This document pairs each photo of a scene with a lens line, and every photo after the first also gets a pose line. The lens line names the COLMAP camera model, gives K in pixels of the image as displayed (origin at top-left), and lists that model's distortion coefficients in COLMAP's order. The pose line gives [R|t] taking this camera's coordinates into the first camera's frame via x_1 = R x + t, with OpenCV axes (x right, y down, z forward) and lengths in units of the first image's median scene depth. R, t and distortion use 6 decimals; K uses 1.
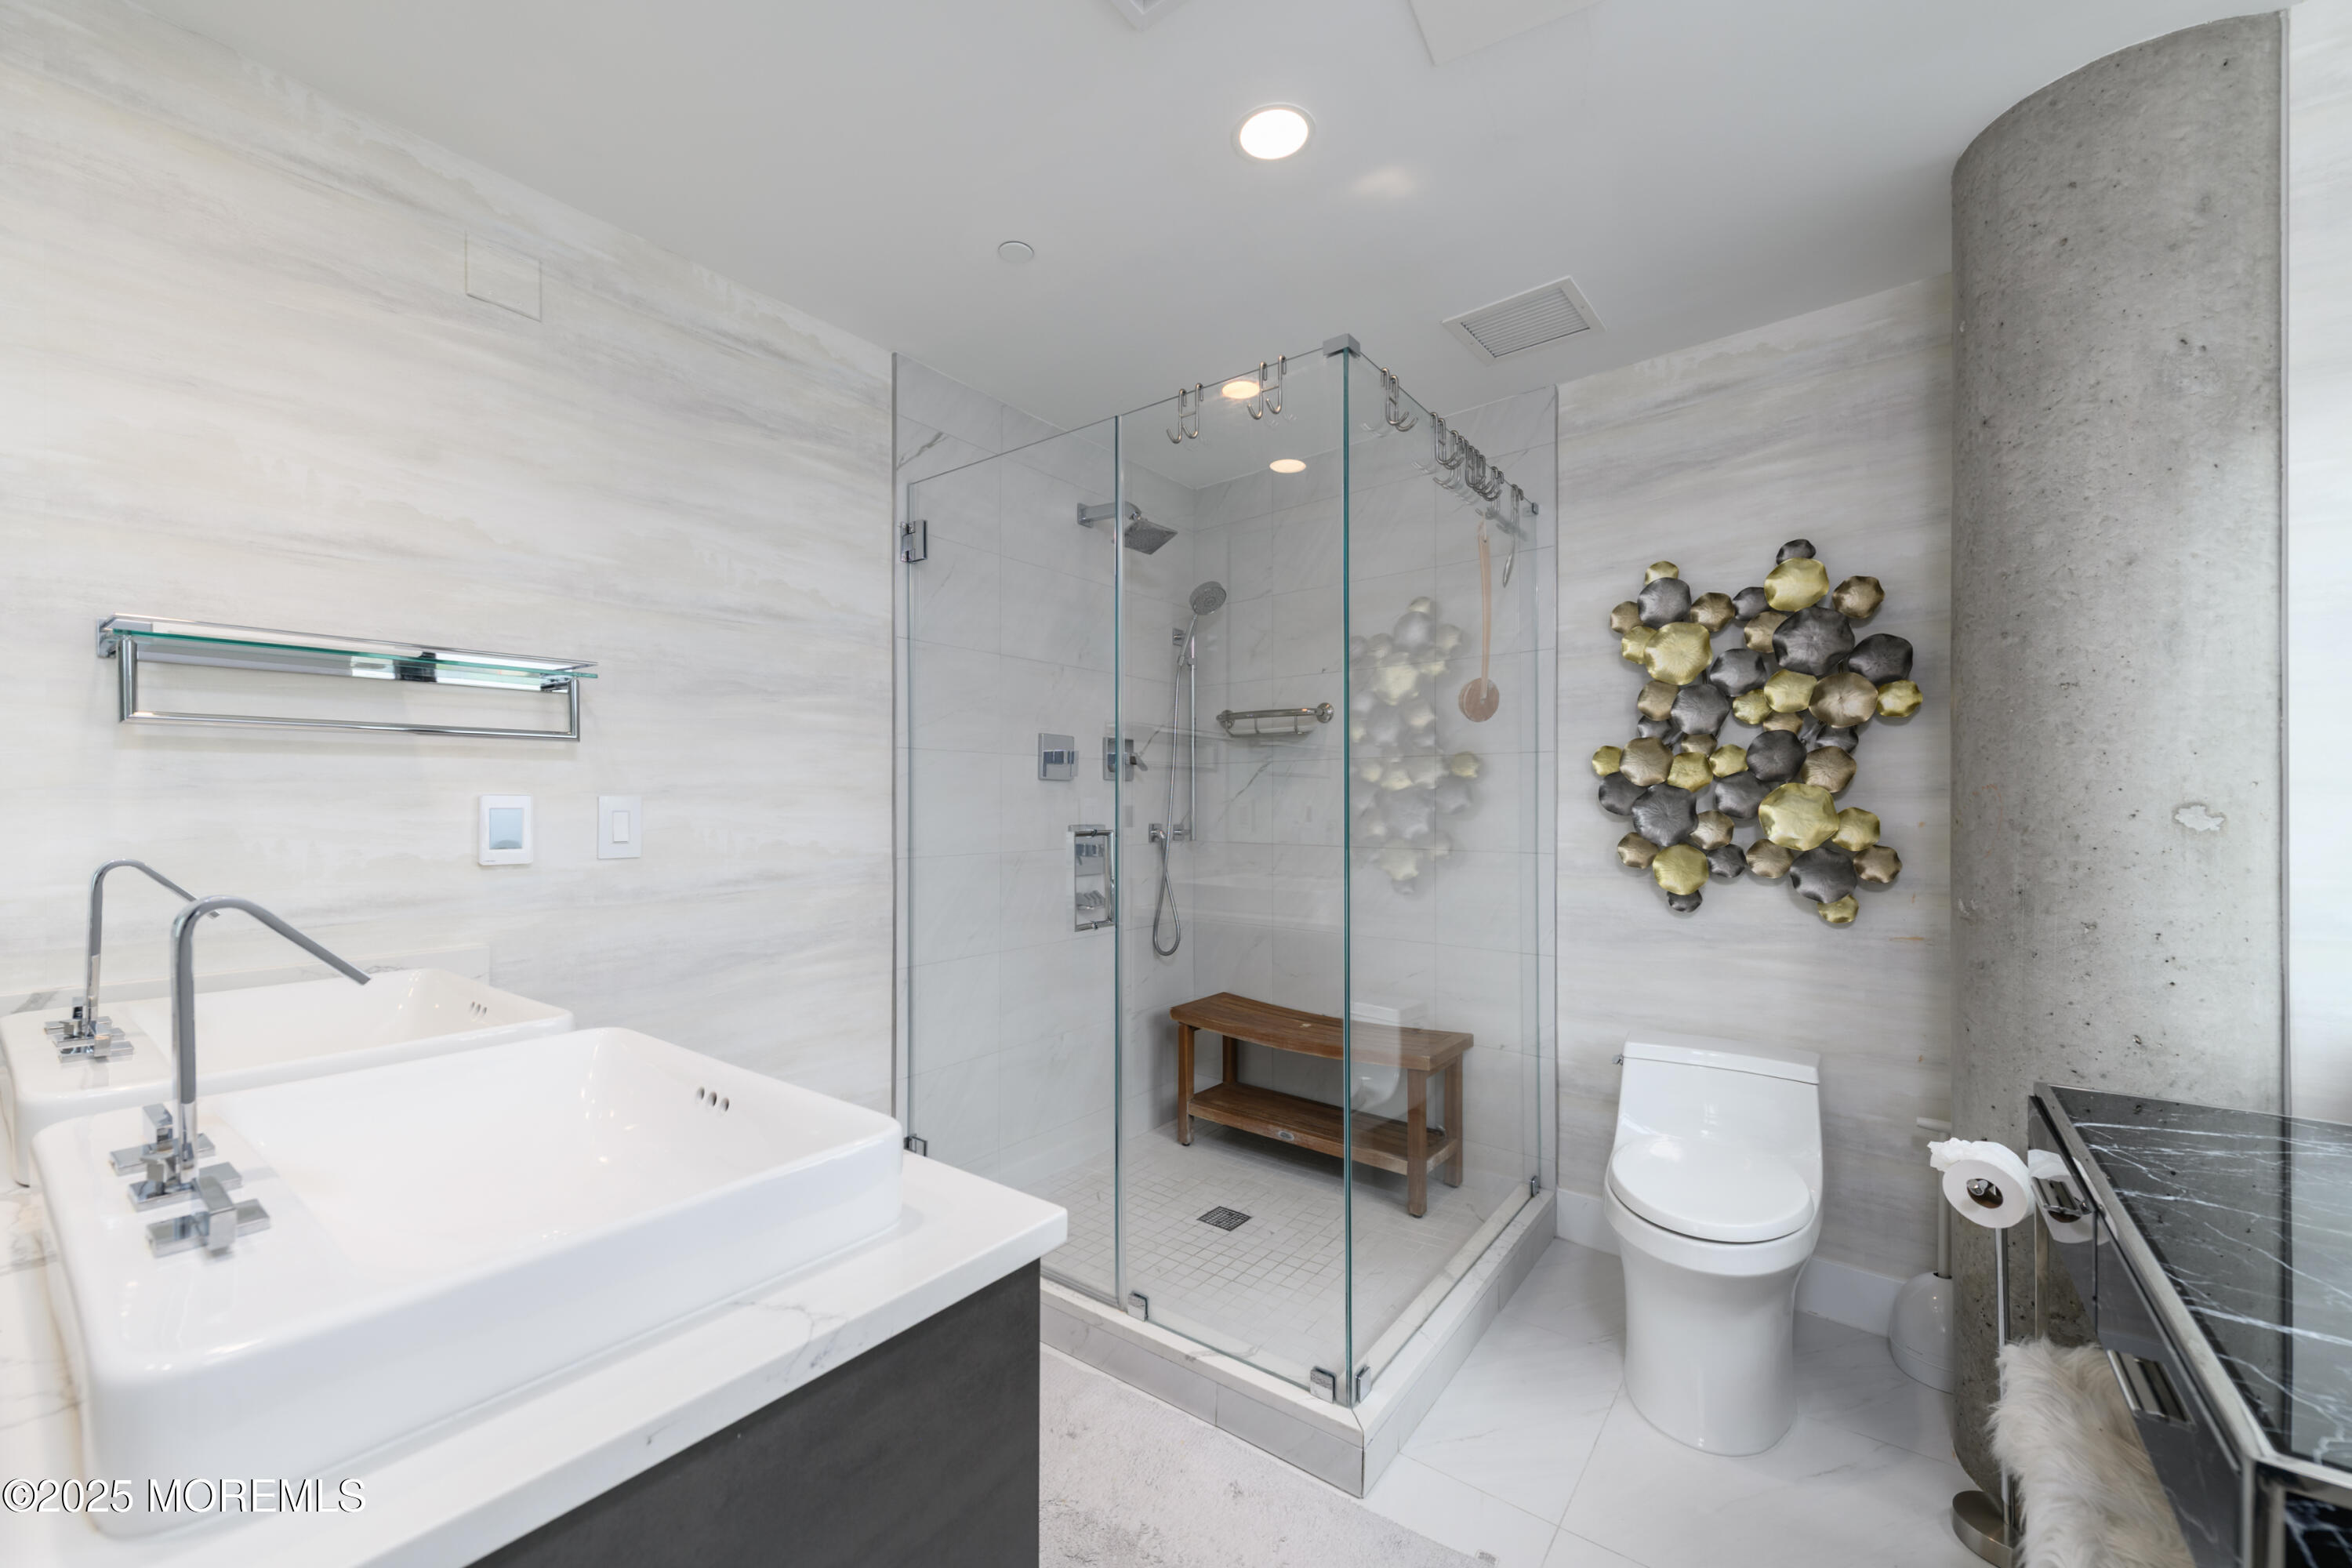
lens RADIAL K [[938.8, 0, 1172.6], [0, 938.8, 796.8], [0, 0, 1]] dist [-0.000796, -0.000197]
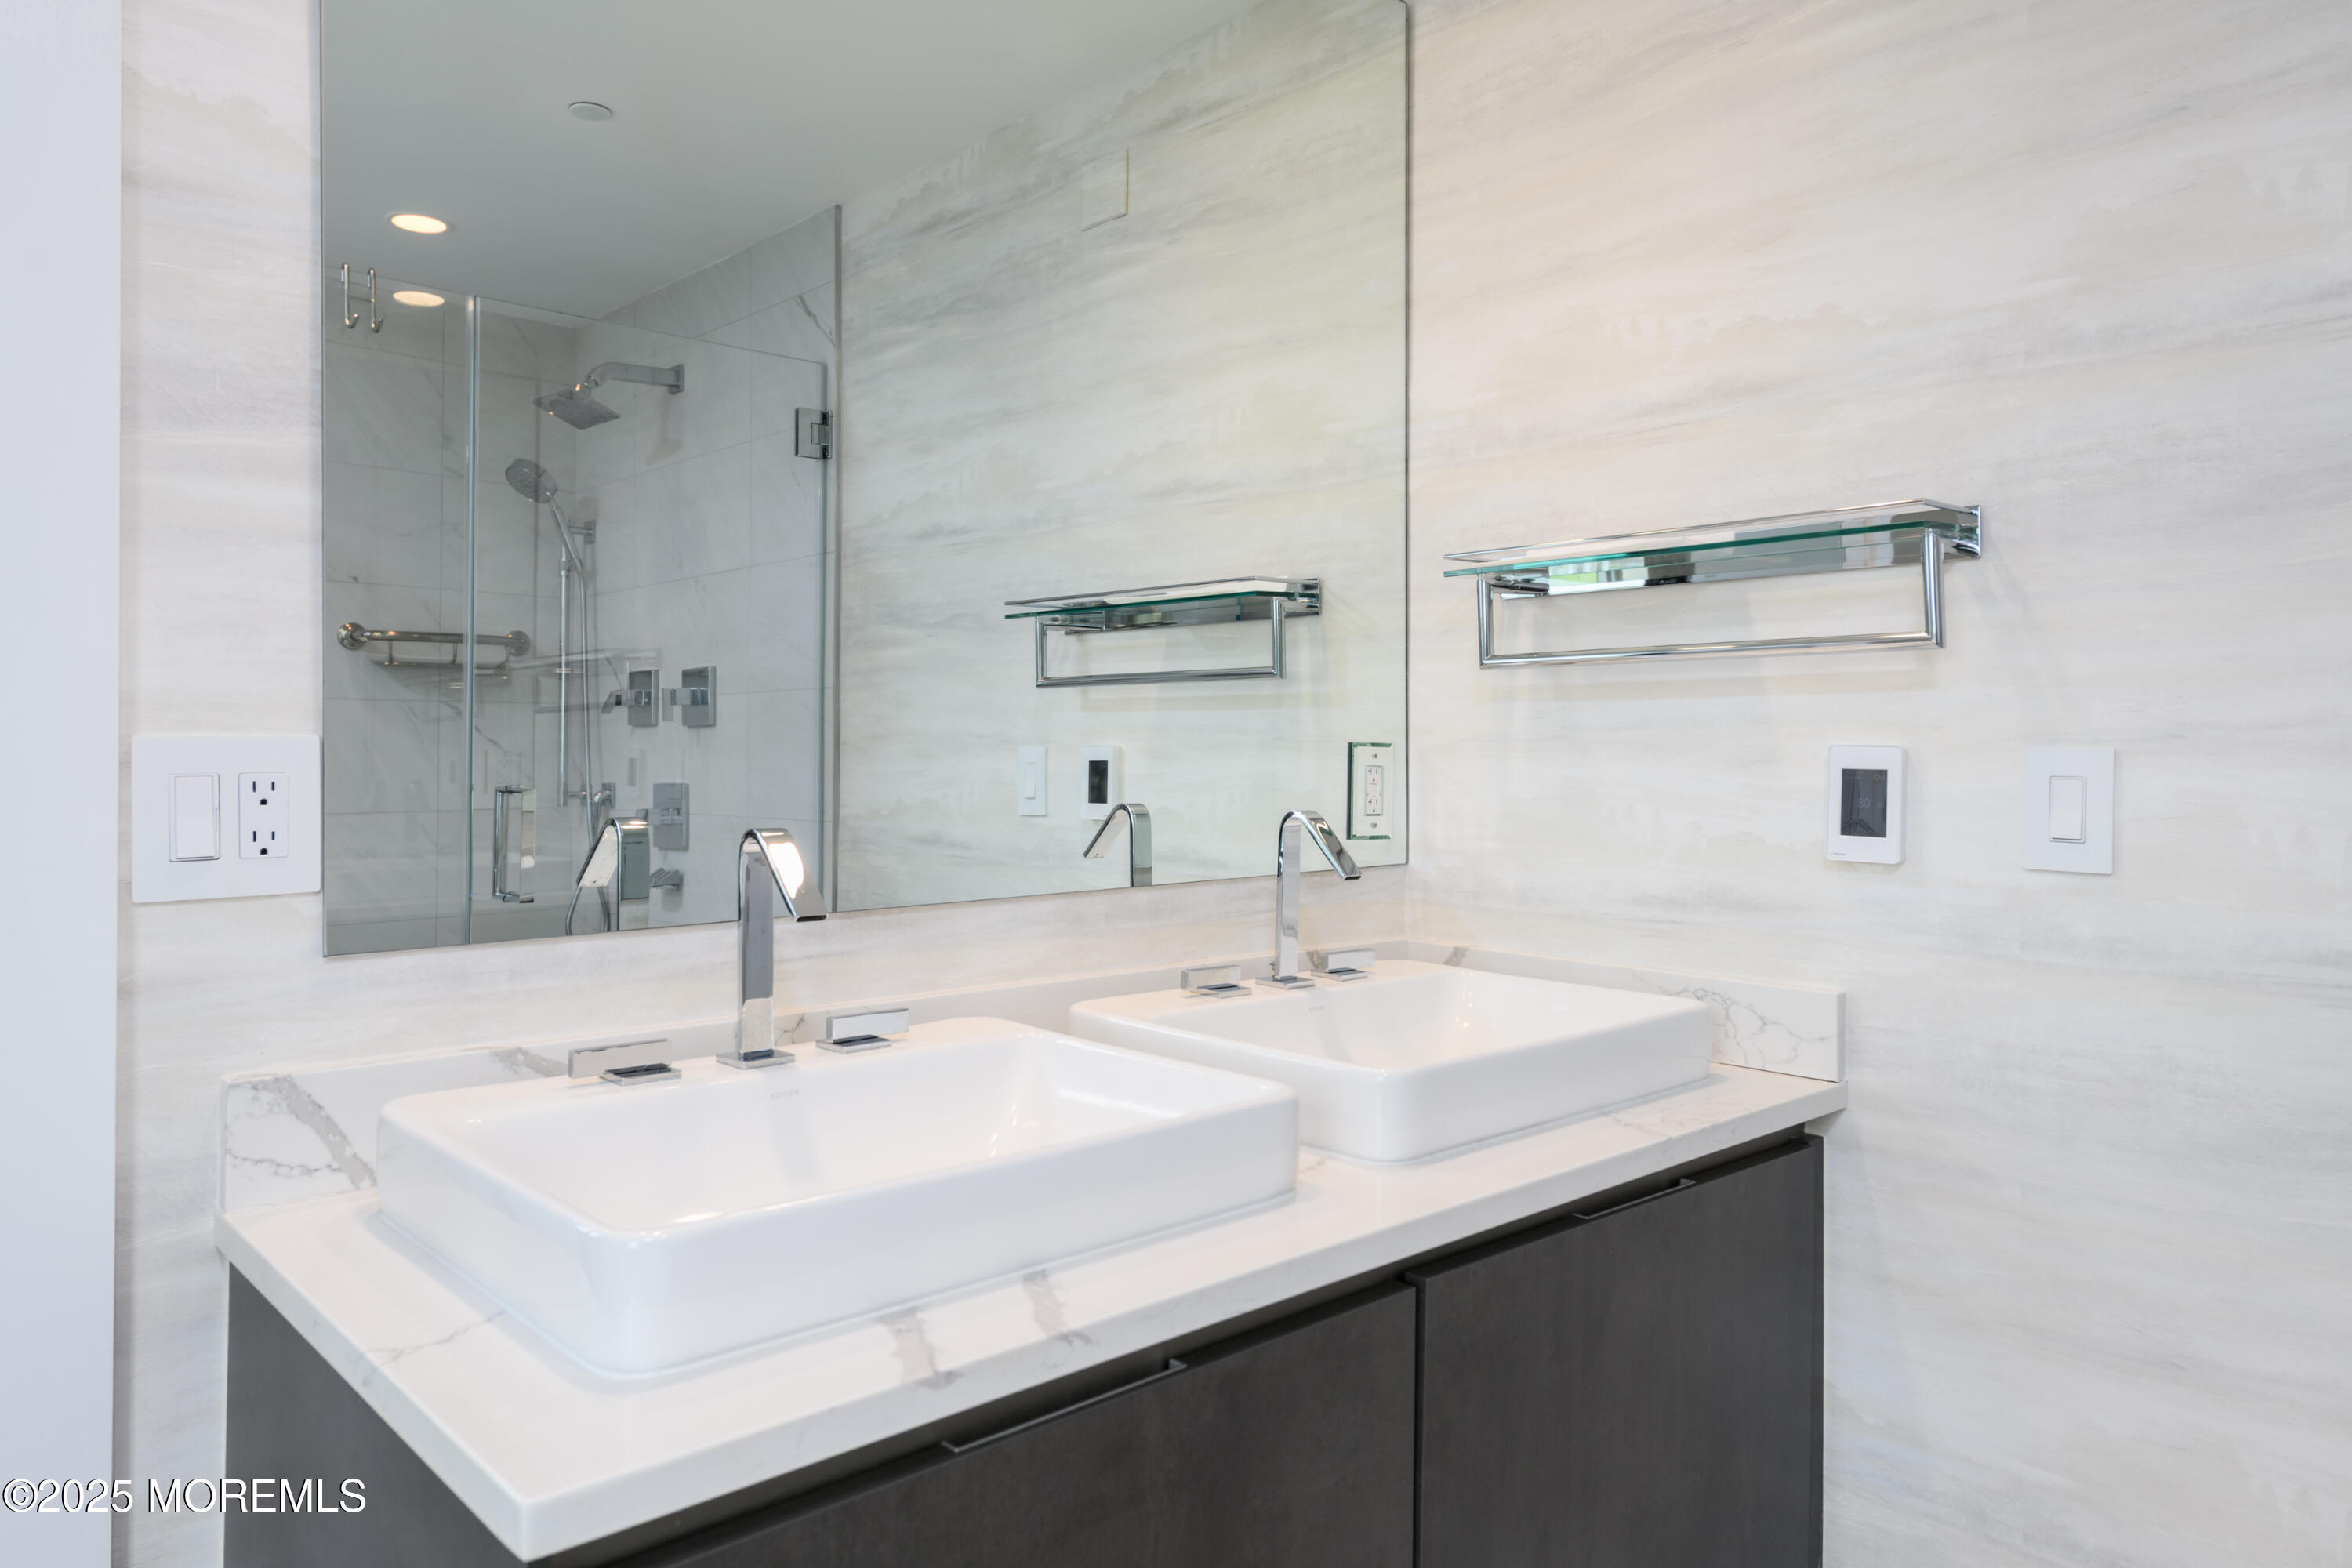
lens RADIAL K [[1634.4, 0, 1174.3], [0, 1634.4, 779.6], [0, 0, 1]] dist [-0.005004, -0.002049]
pose [[-0.173356, 0.014813, -0.984748, 0.366023], [0.012285, 0.999842, 0.012877, -0.001201], [0.984783, -0.009865, -0.173510, 0.708609]]
